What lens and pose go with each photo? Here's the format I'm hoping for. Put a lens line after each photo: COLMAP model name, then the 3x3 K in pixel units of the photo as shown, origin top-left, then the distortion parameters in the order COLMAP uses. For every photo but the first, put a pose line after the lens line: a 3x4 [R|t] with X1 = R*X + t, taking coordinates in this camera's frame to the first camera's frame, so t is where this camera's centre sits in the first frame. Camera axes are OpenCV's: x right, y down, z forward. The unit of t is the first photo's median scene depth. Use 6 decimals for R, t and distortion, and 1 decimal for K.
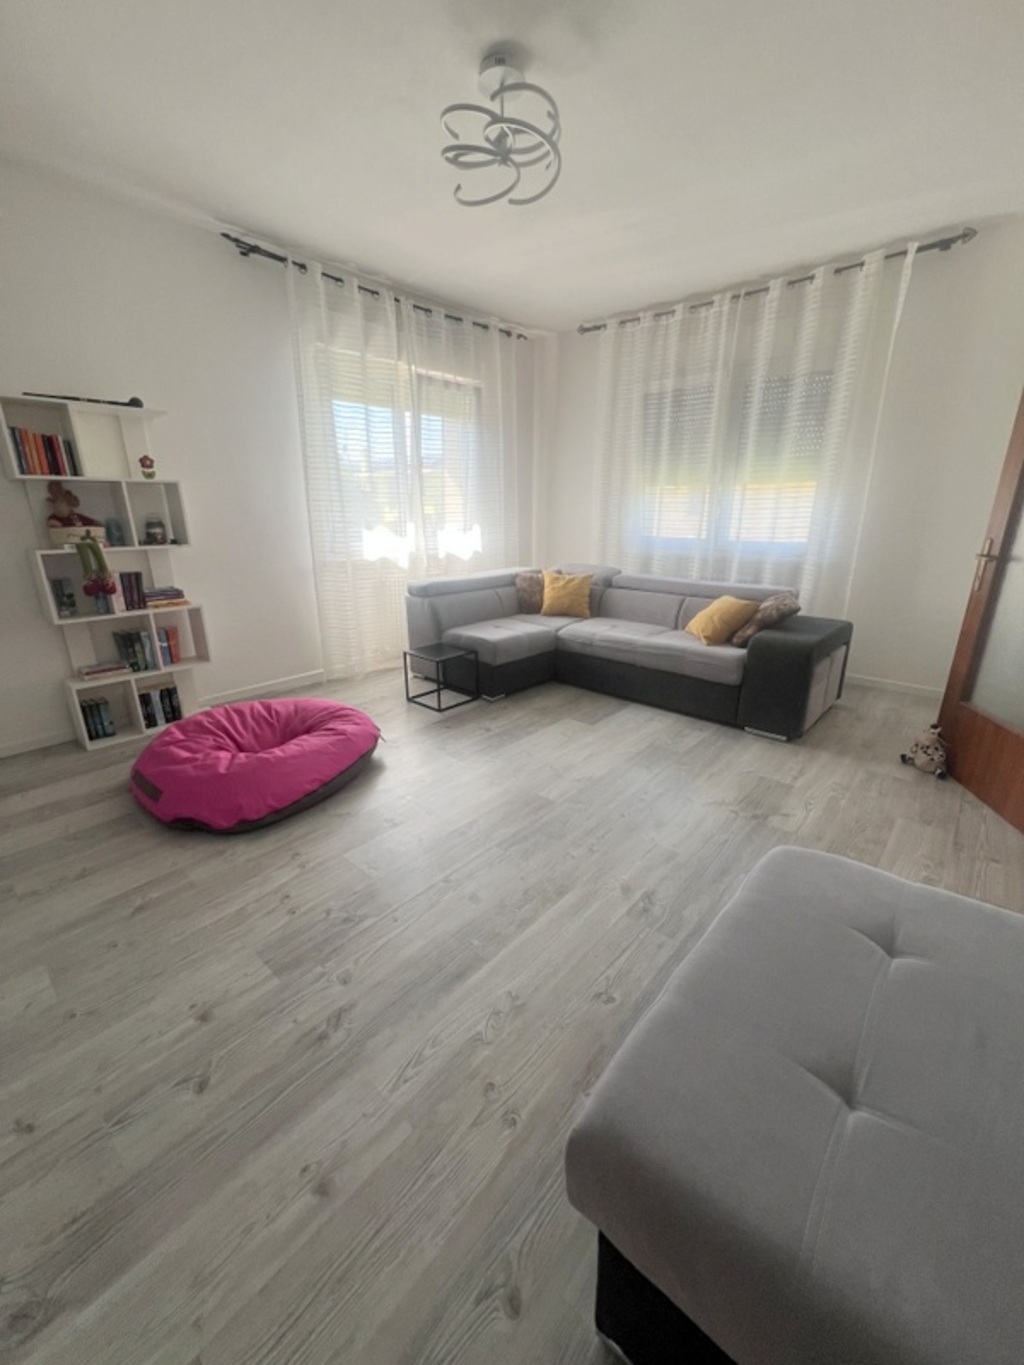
lens RADIAL K [[543.3, 0, 511.8], [0, 543.3, 686.4], [0, 0, 1]] dist [-0.004874, 0.000420]
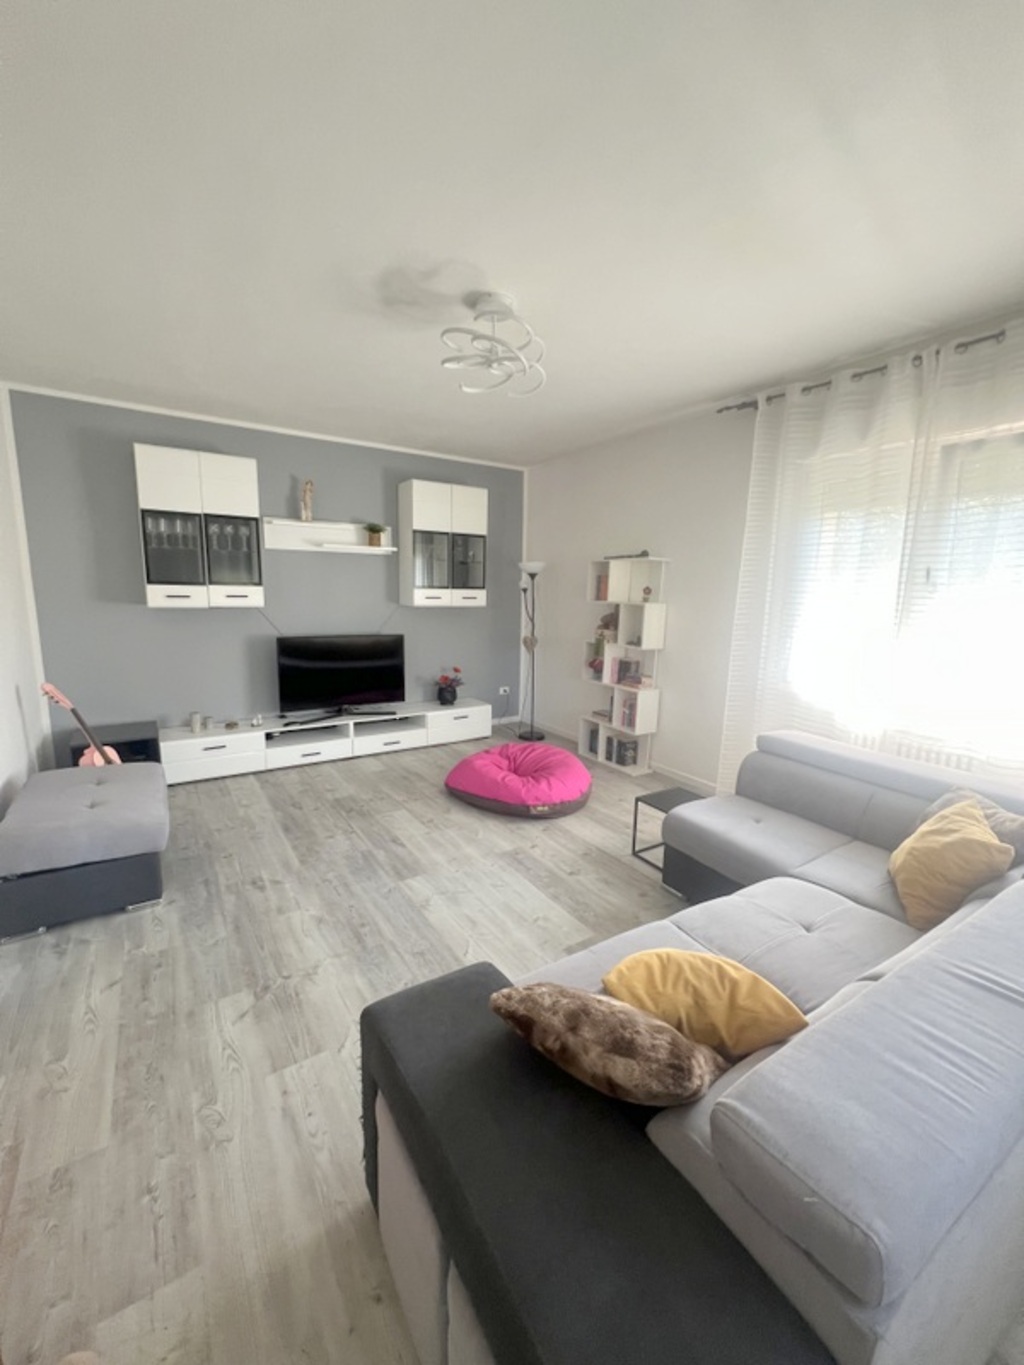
lens RADIAL K [[543.3, 0, 511.8], [0, 543.3, 686.4], [0, 0, 1]] dist [-0.004874, 0.000420]
pose [[-0.265218, 0.168391, -0.949370, 0.995037], [-0.318721, 0.913970, 0.251151, -0.504963], [0.909987, 0.369194, -0.188732, 1.224292]]
